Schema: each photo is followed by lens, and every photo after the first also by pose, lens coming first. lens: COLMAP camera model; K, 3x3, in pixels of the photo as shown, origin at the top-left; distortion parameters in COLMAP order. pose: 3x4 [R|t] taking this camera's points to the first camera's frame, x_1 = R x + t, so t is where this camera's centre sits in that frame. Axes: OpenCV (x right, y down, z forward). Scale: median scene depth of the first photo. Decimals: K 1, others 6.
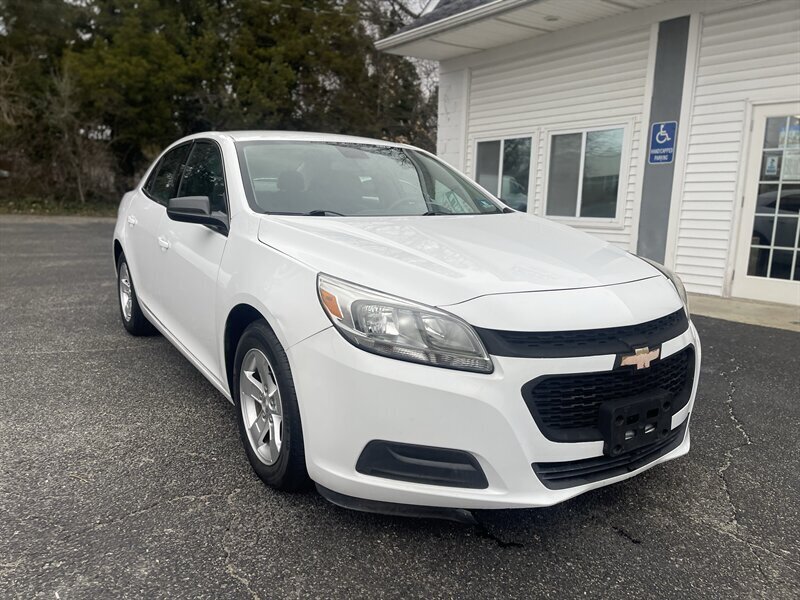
lens RADIAL K [[599.8, 0, 398.2], [0, 599.8, 303.5], [0, 0, 1]] dist [0.063293, -0.068147]
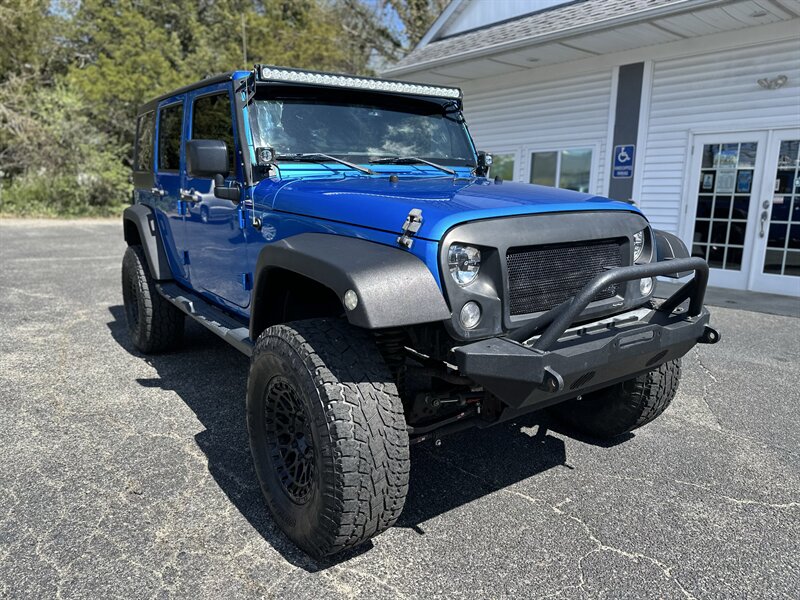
lens RADIAL K [[557.7, 0, 398.6], [0, 557.7, 304.8], [0, 0, 1]] dist [0.045855, -0.061694]
pose [[0.996688, -0.023977, 0.077711, -0.137519], [0.022178, 0.999468, 0.023928, -0.005930], [-0.078244, -0.022125, 0.996689, -0.144304]]
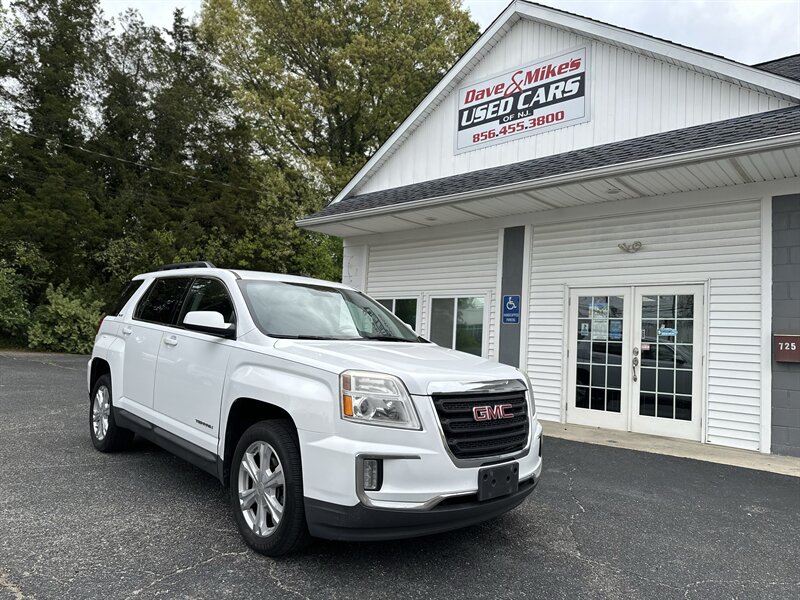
lens RADIAL K [[557.7, 0, 392.9], [0, 557.7, 306.7], [0, 0, 1]] dist [0.045855, -0.061694]
pose [[0.978514, 0.041231, 0.202014, -0.091948], [0.006406, 0.973247, -0.229671, 0.020134], [-0.206079, 0.226031, 0.952072, -0.165353]]
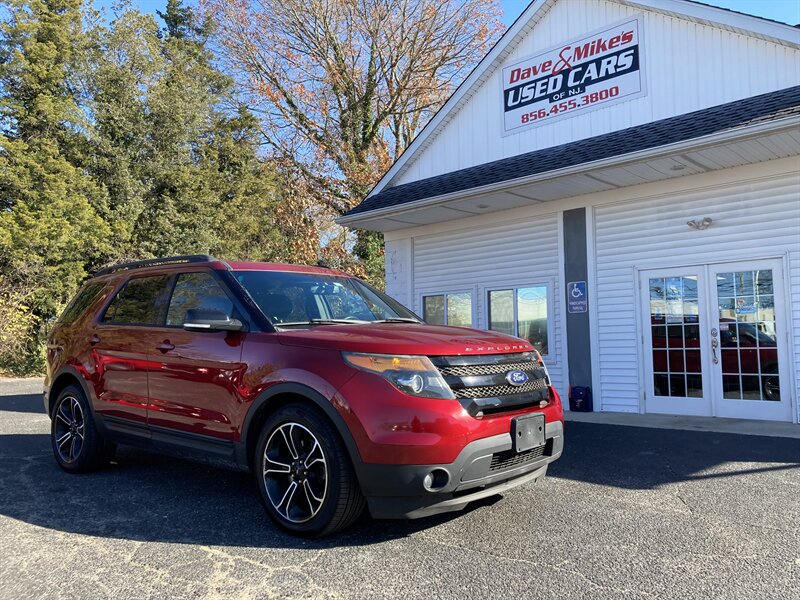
lens RADIAL K [[648.2, 0, 401.6], [0, 648.2, 287.3], [0, 0, 1]] dist [0.018906, 0.001146]
pose [[0.981933, -0.013579, 0.188739, -0.210156], [0.062930, 0.964083, -0.258039, 0.053696], [-0.178456, 0.265255, 0.947520, -0.273139]]
